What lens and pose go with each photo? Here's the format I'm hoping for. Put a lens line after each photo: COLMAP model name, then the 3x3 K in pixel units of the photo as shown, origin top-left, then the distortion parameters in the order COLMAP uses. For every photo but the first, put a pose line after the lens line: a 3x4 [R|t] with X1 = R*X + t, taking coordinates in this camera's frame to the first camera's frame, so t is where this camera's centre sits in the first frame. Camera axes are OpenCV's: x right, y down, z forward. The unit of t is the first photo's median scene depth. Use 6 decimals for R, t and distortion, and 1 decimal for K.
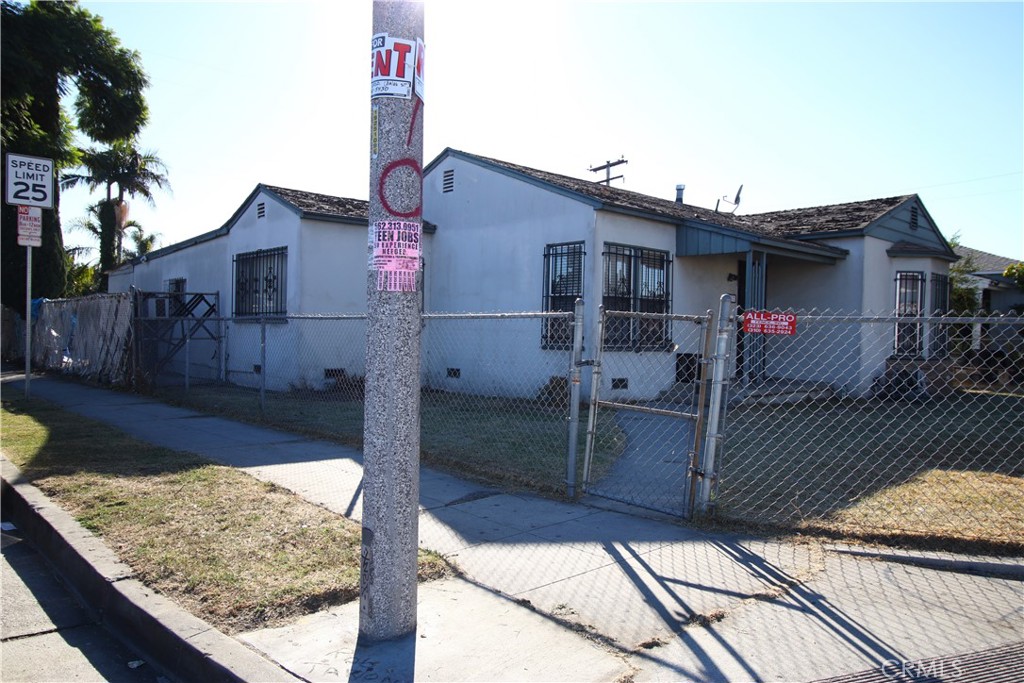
lens RADIAL K [[752.4, 0, 512.9], [0, 752.4, 344.2], [0, 0, 1]] dist [0.000328, -0.001533]
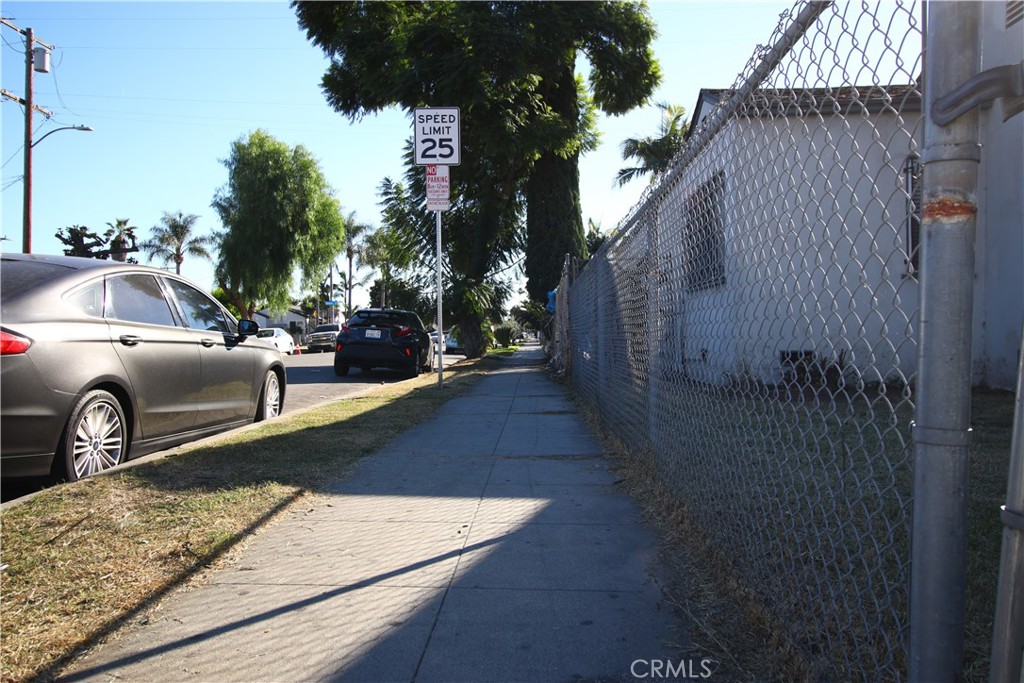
lens RADIAL K [[804.4, 0, 514.3], [0, 804.4, 347.6], [0, 0, 1]] dist [0.006505, 0.001787]
pose [[0.712676, -0.015268, -0.701327, 0.091358], [0.008463, 0.999877, -0.013168, 0.052101], [0.701442, 0.003449, 0.712718, 0.511418]]
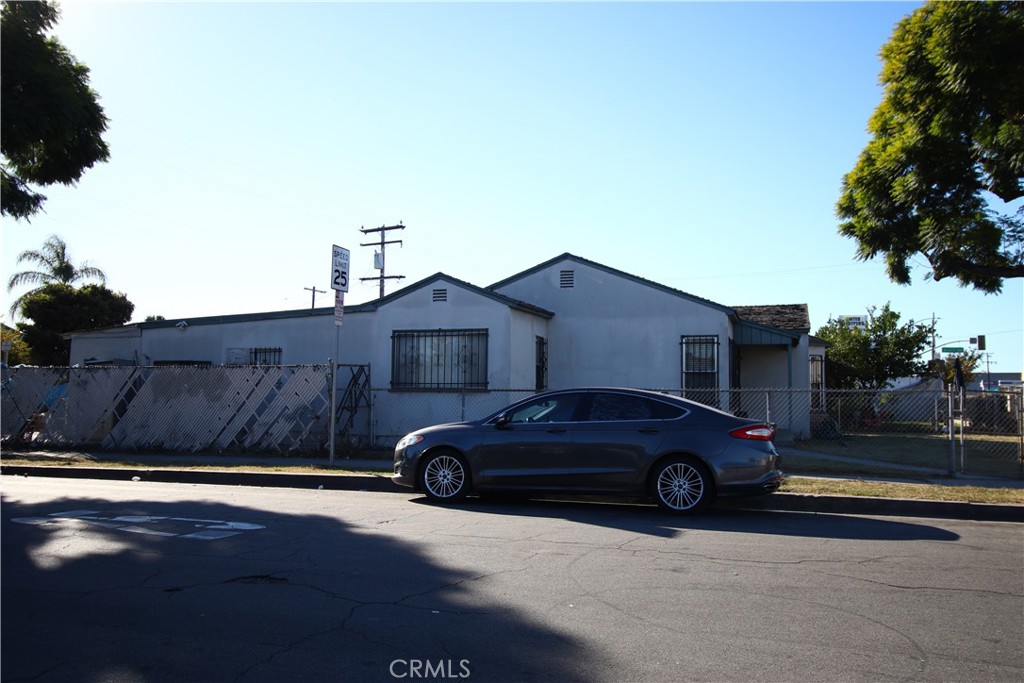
lens RADIAL K [[841.4, 0, 514.0], [0, 841.4, 342.6], [0, 0, 1]] dist [0.001695, 0.004377]
pose [[0.868203, 0.021235, 0.495755, -1.327370], [0.014924, 0.997515, -0.068862, -0.020443], [-0.495985, 0.067185, 0.865728, -0.270628]]
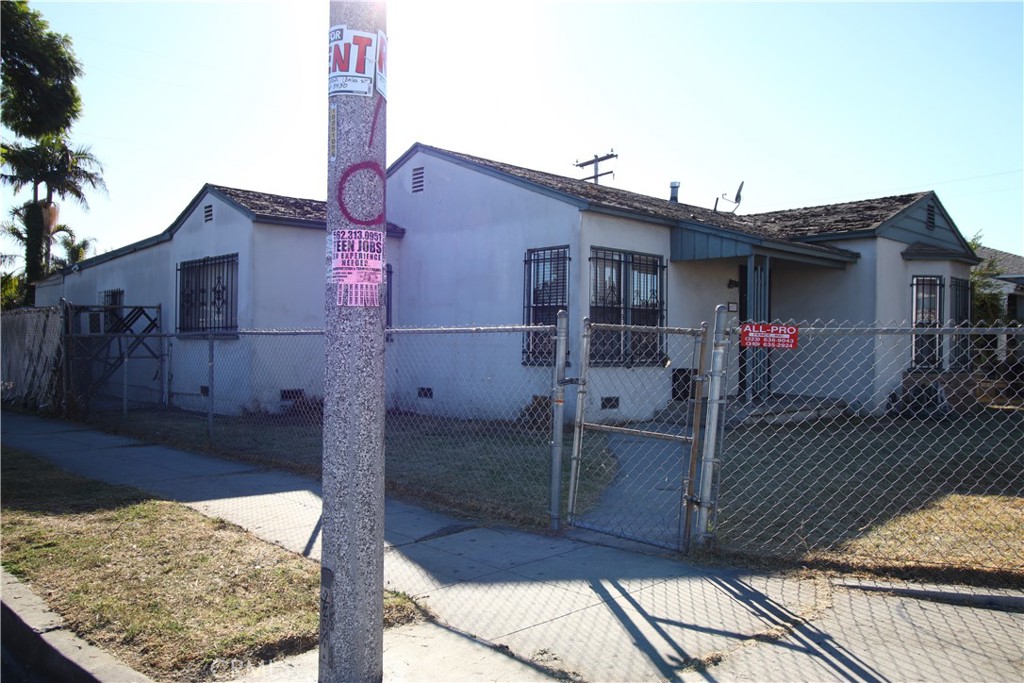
lens RADIAL K [[841.4, 0, 510.3], [0, 841.4, 341.4], [0, 0, 1]] dist [0.001695, 0.004377]
pose [[0.999736, -0.009402, 0.020973, 0.002944], [0.009840, 0.999733, -0.020907, -0.001647], [-0.020771, 0.021108, 0.999561, -0.007733]]
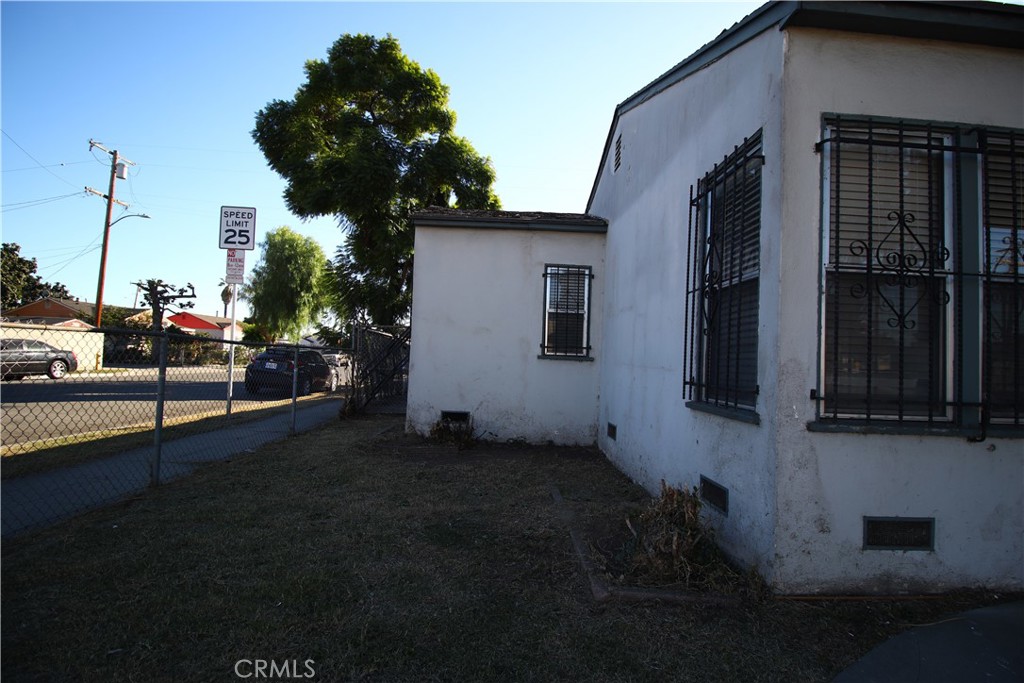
lens RADIAL K [[474.7, 0, 517.1], [0, 474.7, 338.8], [0, 0, 1]] dist [-0.012976, -0.003265]
pose [[0.767464, -0.018248, -0.640832, 0.188140], [-0.036791, 0.996694, -0.072443, -0.014017], [0.640035, 0.079174, 0.764255, 0.940117]]
